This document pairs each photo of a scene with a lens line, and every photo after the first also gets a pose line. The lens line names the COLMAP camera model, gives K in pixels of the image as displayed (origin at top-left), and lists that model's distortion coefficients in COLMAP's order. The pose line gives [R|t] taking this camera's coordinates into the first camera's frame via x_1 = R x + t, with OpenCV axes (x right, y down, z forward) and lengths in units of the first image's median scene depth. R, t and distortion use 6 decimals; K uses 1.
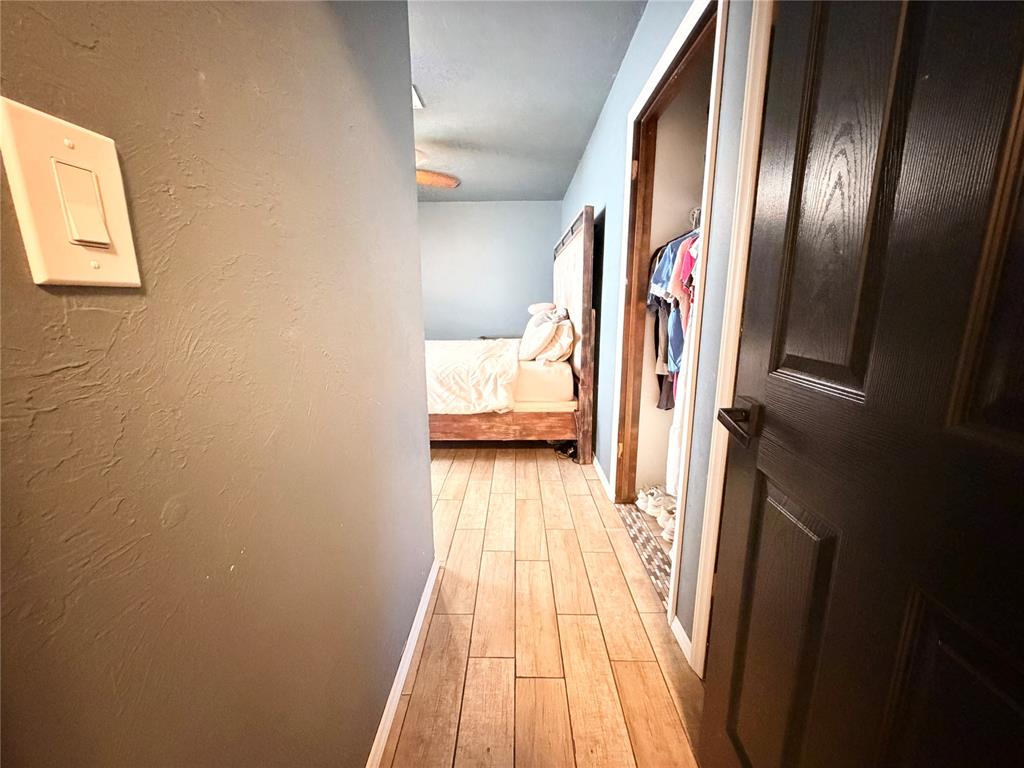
lens RADIAL K [[409.5, 0, 513.5], [0, 409.5, 386.6], [0, 0, 1]] dist [0.000098, -0.000350]
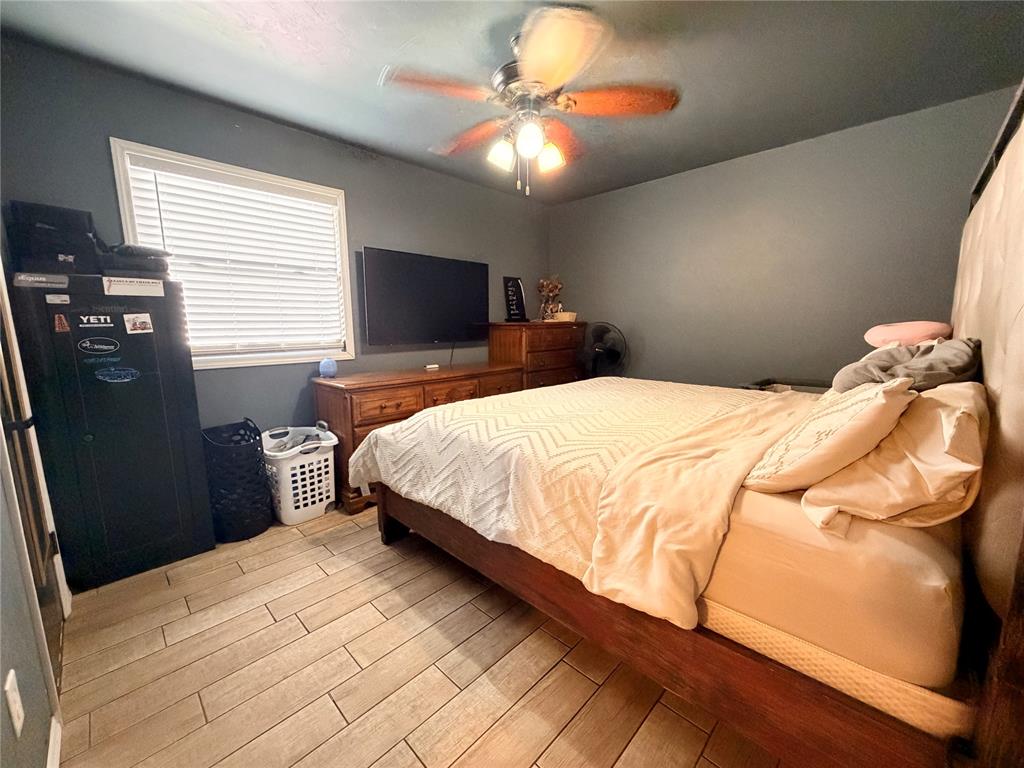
lens RADIAL K [[409.5, 0, 508.9], [0, 409.5, 385.0], [0, 0, 1]] dist [0.000098, -0.000350]
pose [[0.725879, 0.098443, -0.680741, 0.100533], [-0.130880, 0.991391, 0.003809, -0.128290], [0.675255, 0.086330, 0.732514, 0.610563]]
